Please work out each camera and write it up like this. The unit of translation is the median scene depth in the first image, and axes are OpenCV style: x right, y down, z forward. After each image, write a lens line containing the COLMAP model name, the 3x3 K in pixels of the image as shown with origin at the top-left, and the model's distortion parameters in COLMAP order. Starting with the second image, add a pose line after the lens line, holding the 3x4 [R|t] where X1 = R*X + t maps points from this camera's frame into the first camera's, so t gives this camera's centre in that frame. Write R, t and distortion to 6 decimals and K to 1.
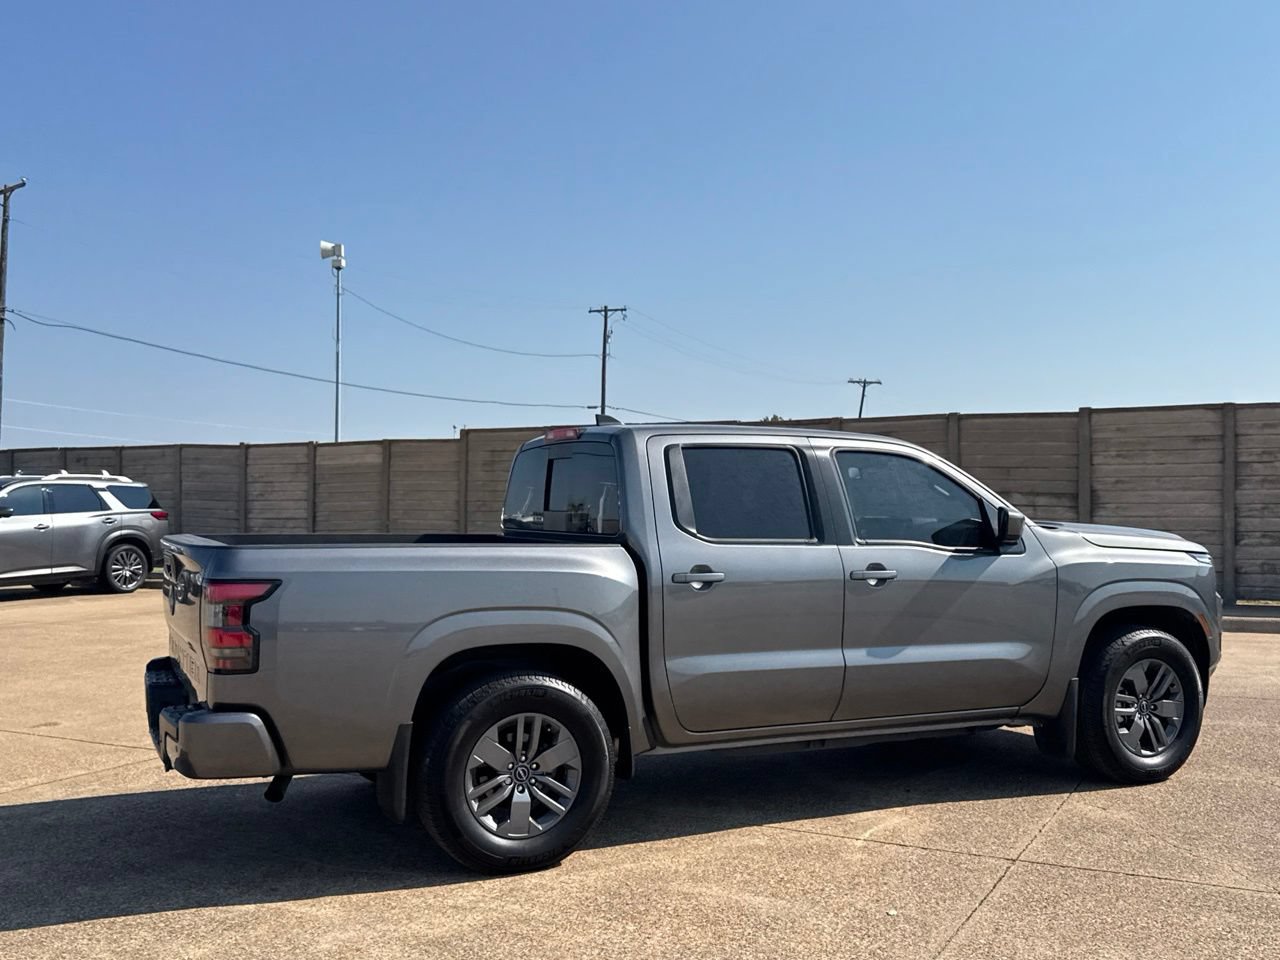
lens RADIAL K [[1257.6, 0, 639.9], [0, 1257.6, 484.1], [0, 0, 1]] dist [0.072911, 0.000000]
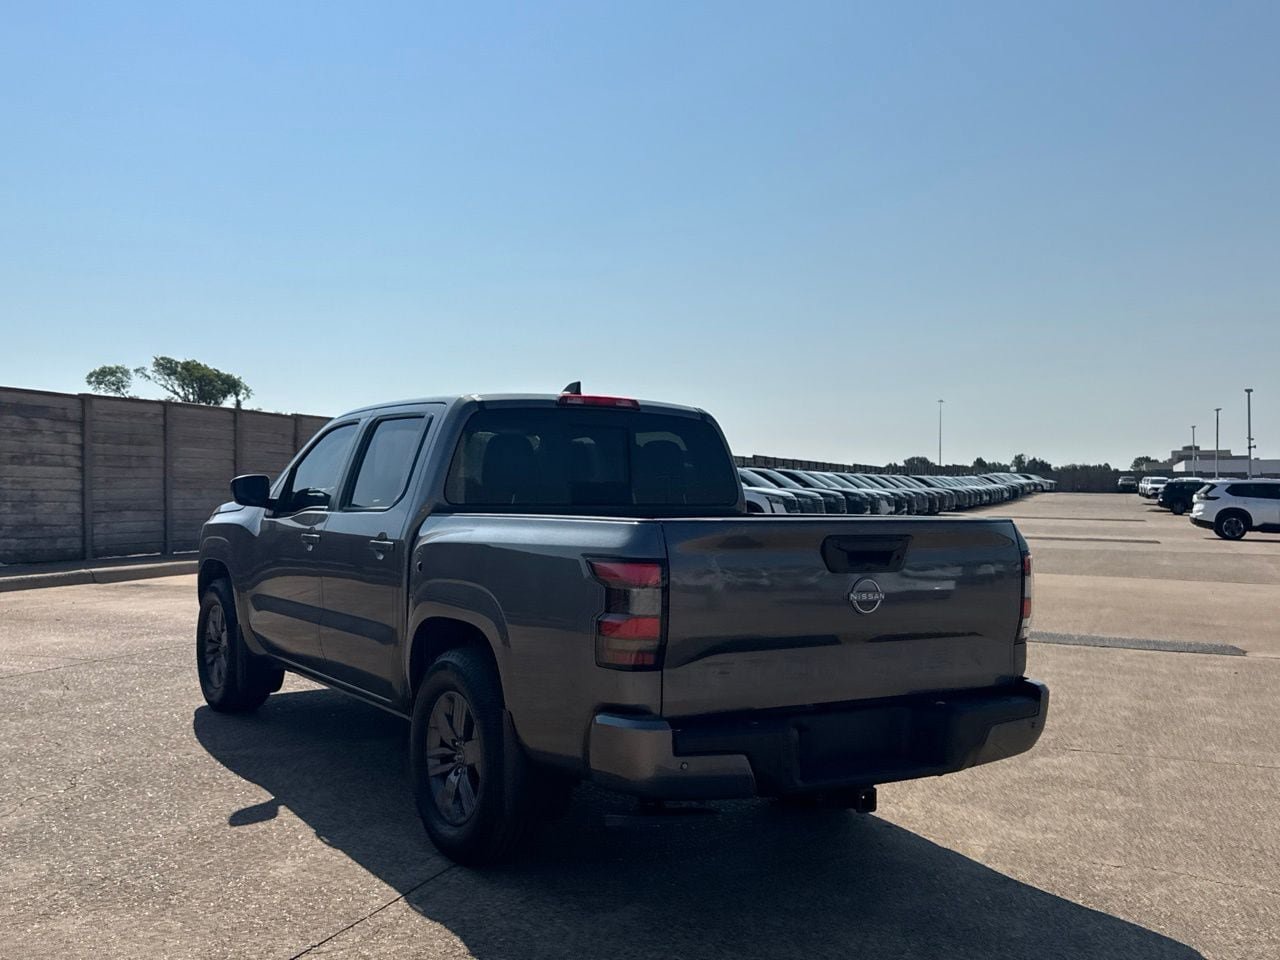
lens RADIAL K [[1257.6, 0, 629.9], [0, 1257.6, 470.9], [0, 0, 1]] dist [0.072911, 0.000000]
pose [[-0.126928, 0.011435, 0.991846, -0.983053], [-0.026533, 0.999537, -0.014919, 0.025351], [-0.991557, -0.028210, -0.126566, 1.084447]]
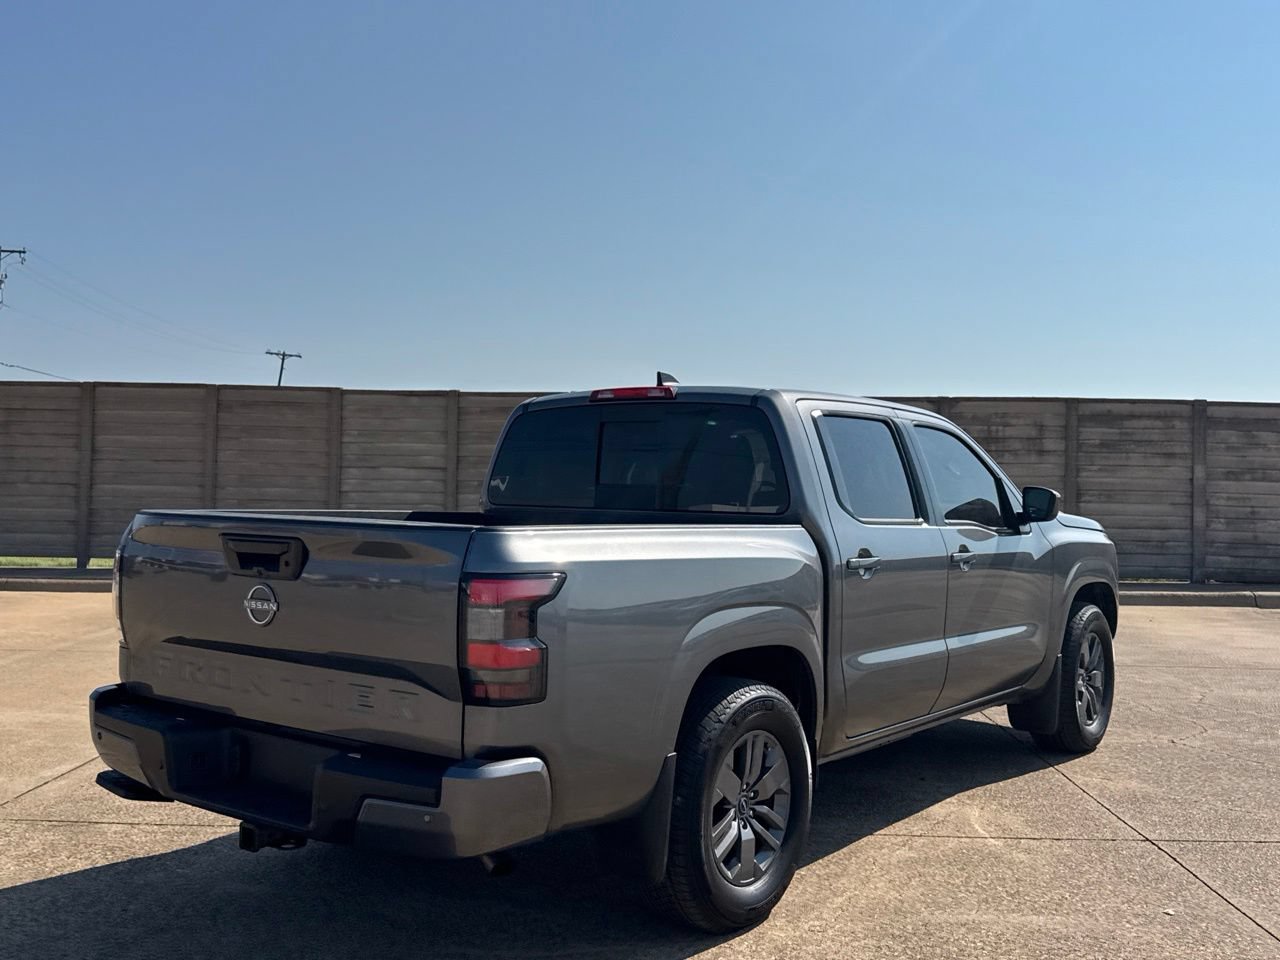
lens RADIAL K [[1257.6, 0, 642.5], [0, 1257.6, 479.1], [0, 0, 1]] dist [0.072911, 0.000000]
pose [[0.887167, 0.016919, 0.461138, -0.436541], [-0.023083, 0.999704, 0.007729, 0.010985], [-0.460871, -0.017501, 0.887295, 0.250817]]
